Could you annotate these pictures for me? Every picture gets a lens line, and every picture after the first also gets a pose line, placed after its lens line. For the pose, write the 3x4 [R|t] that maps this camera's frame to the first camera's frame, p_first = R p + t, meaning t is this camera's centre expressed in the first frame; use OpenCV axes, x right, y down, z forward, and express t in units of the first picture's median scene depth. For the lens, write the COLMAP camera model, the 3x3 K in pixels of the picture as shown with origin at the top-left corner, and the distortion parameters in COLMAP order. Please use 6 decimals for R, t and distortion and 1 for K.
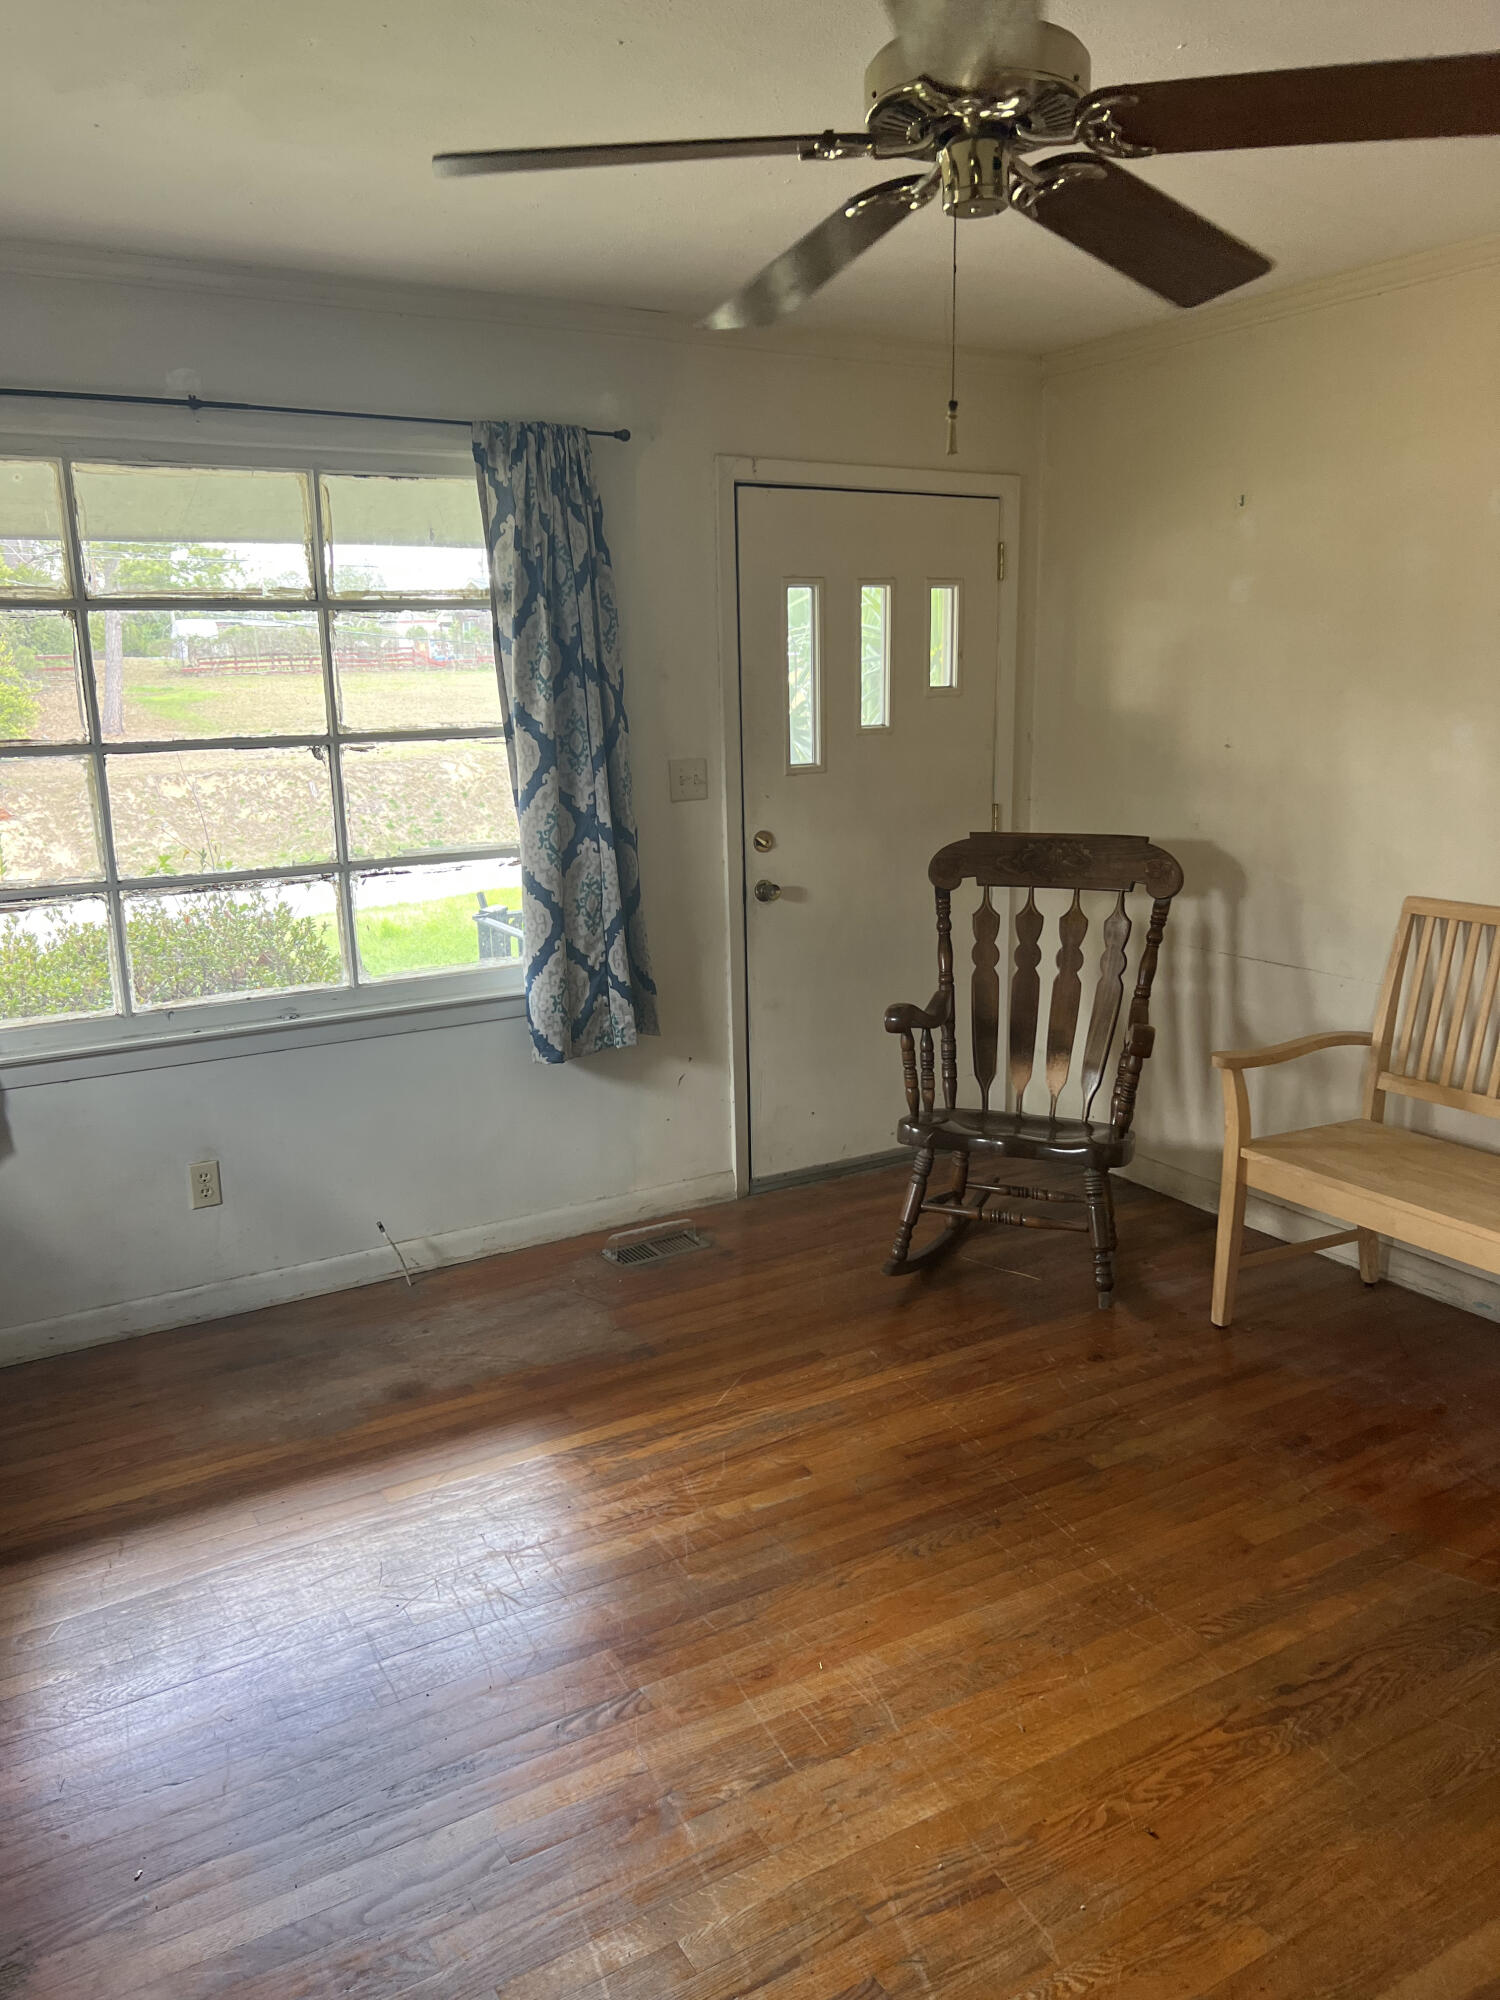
lens RADIAL K [[1506.4, 0, 756.4], [0, 1506.4, 998.6], [0, 0, 1]] dist [0.036476, -0.050950]
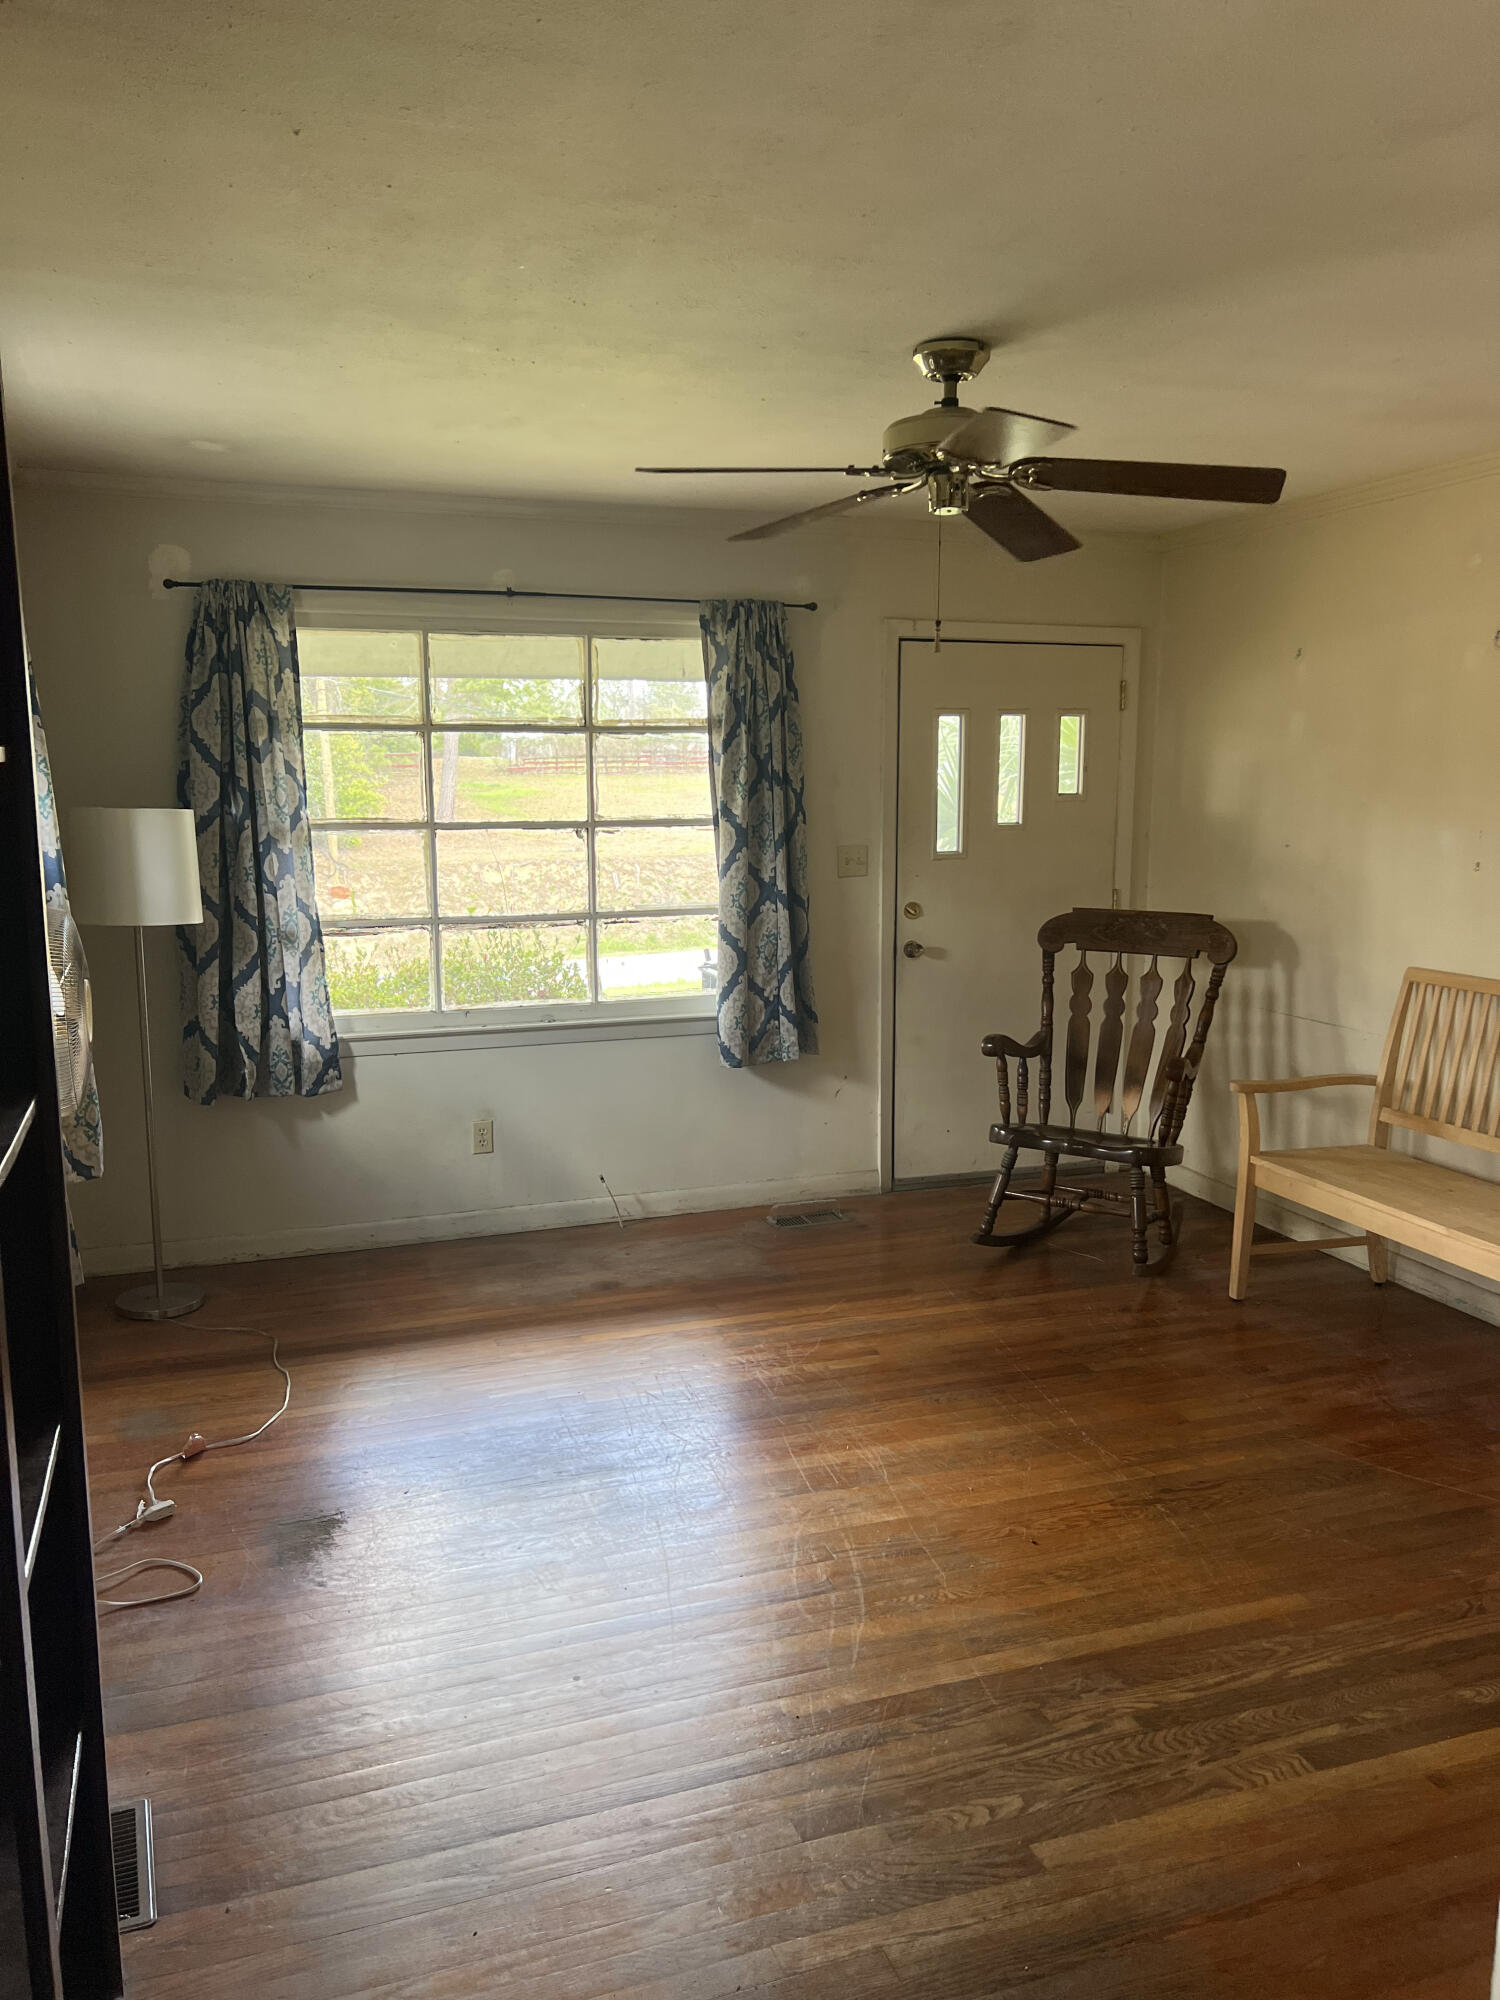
lens RADIAL K [[1506.4, 0, 748.7], [0, 1506.4, 1004.1], [0, 0, 1]] dist [0.036476, -0.050950]
pose [[0.979965, 0.044515, -0.194131, 0.137021], [-0.056480, 0.996802, -0.056535, 0.062565], [0.190993, 0.066367, 0.979345, -0.314921]]
